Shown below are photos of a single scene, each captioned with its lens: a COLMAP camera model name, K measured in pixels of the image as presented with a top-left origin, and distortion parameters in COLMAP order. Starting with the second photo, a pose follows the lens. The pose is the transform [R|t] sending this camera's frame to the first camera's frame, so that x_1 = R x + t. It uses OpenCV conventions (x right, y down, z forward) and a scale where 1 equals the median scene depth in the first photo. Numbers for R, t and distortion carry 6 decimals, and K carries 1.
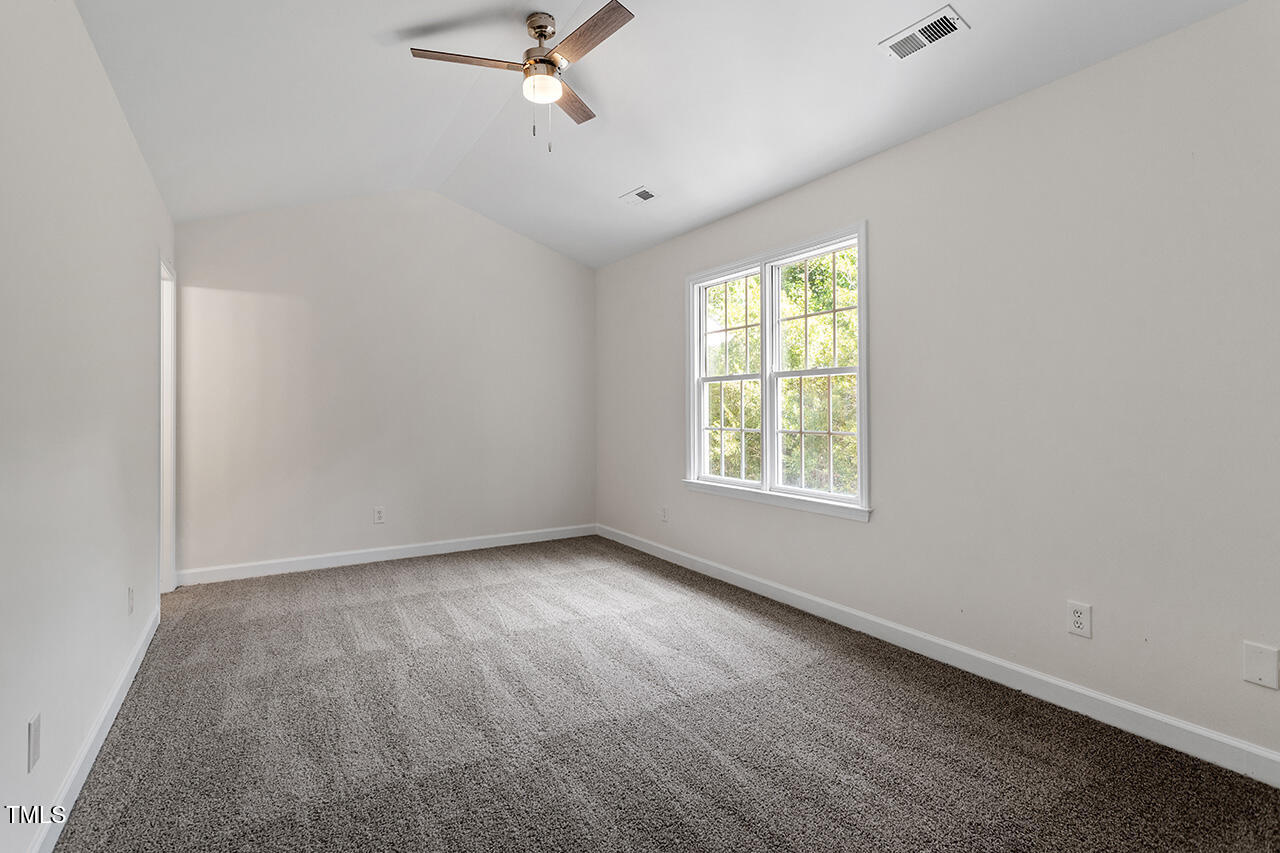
lens RADIAL K [[638.2, 0, 637.5], [0, 638.2, 422.7], [0, 0, 1]] dist [0.005808, 0.001579]
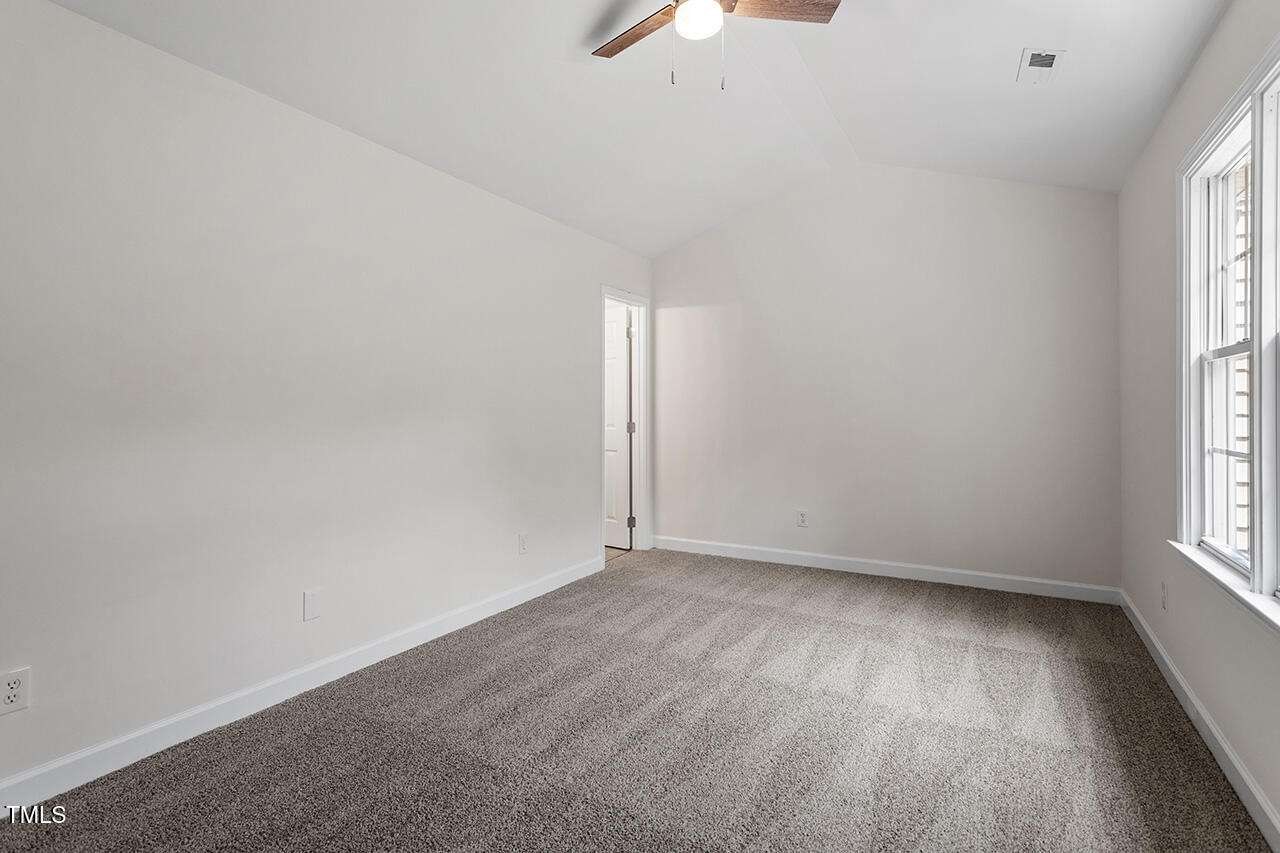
lens RADIAL K [[638.2, 0, 640.8], [0, 638.2, 418.1], [0, 0, 1]] dist [0.005808, 0.001579]
pose [[0.486561, 0.019215, -0.873436, 0.423614], [-0.027648, 0.999596, 0.006588, -0.008177], [0.873209, 0.020943, 0.486895, 0.429324]]
